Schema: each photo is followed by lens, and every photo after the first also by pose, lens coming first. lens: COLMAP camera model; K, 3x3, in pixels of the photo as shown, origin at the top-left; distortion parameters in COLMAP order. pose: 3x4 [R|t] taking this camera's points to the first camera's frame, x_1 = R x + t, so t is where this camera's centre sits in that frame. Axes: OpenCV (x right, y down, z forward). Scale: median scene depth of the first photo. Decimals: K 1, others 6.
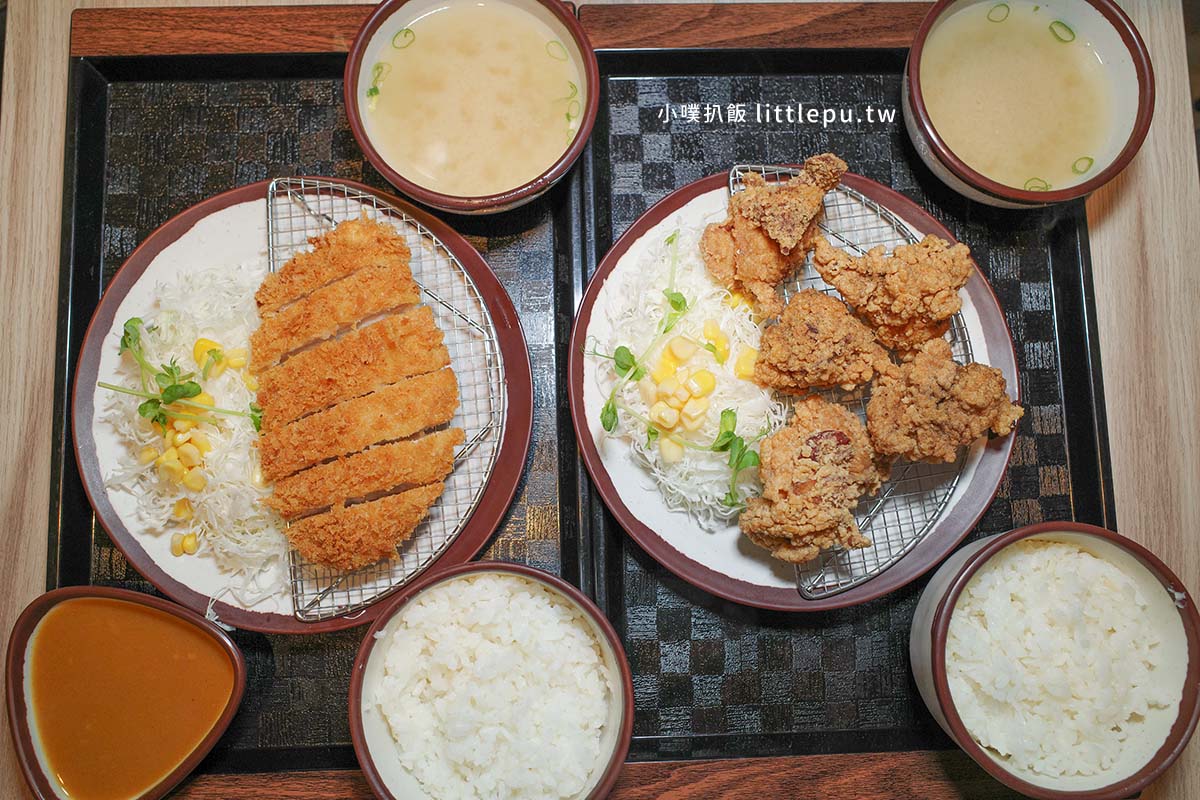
lens RADIAL K [[974.6, 0, 597.0], [0, 974.6, 377.3], [0, 0, 1]] dist [-0.017418, -0.009411]
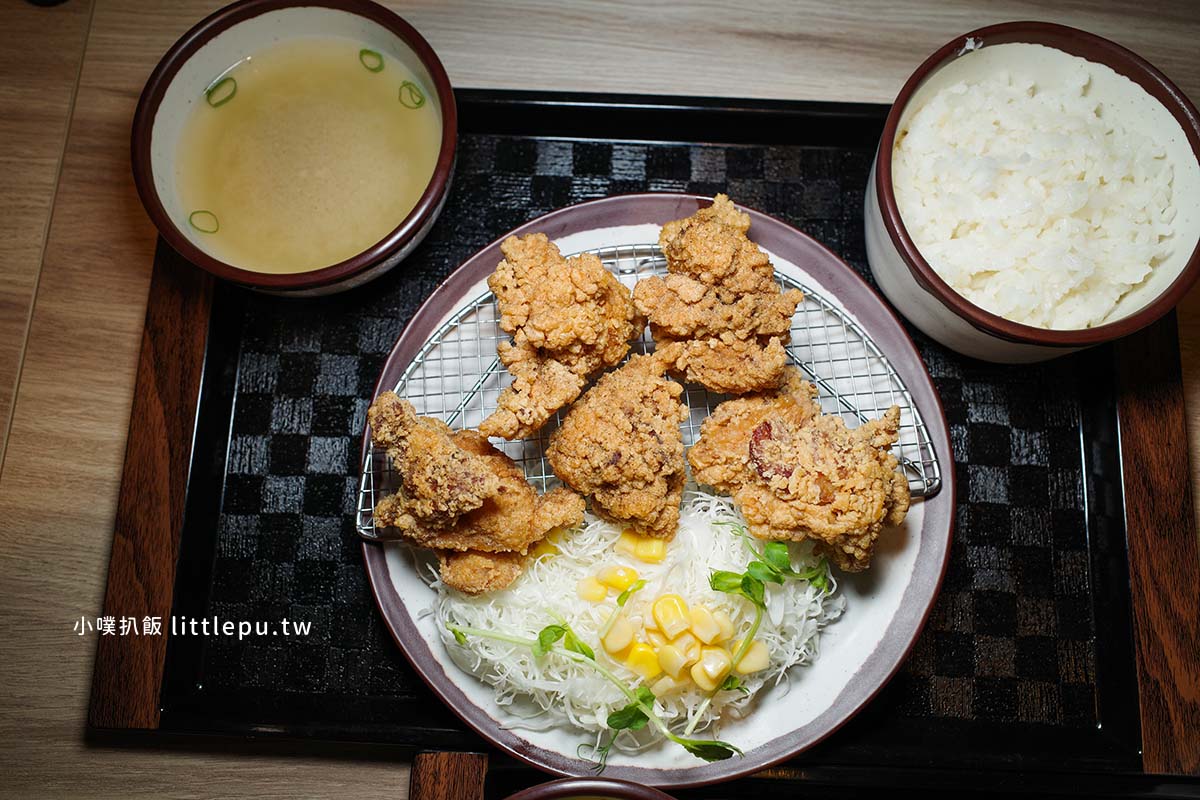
lens RADIAL K [[974.6, 0, 597.0], [0, 974.6, 377.3], [0, 0, 1]] dist [-0.017418, -0.009411]
pose [[0.068891, -0.976191, 0.205683, 0.128948], [0.987887, 0.095489, 0.122316, -0.153182], [-0.139044, 0.194765, 0.970944, 0.285589]]
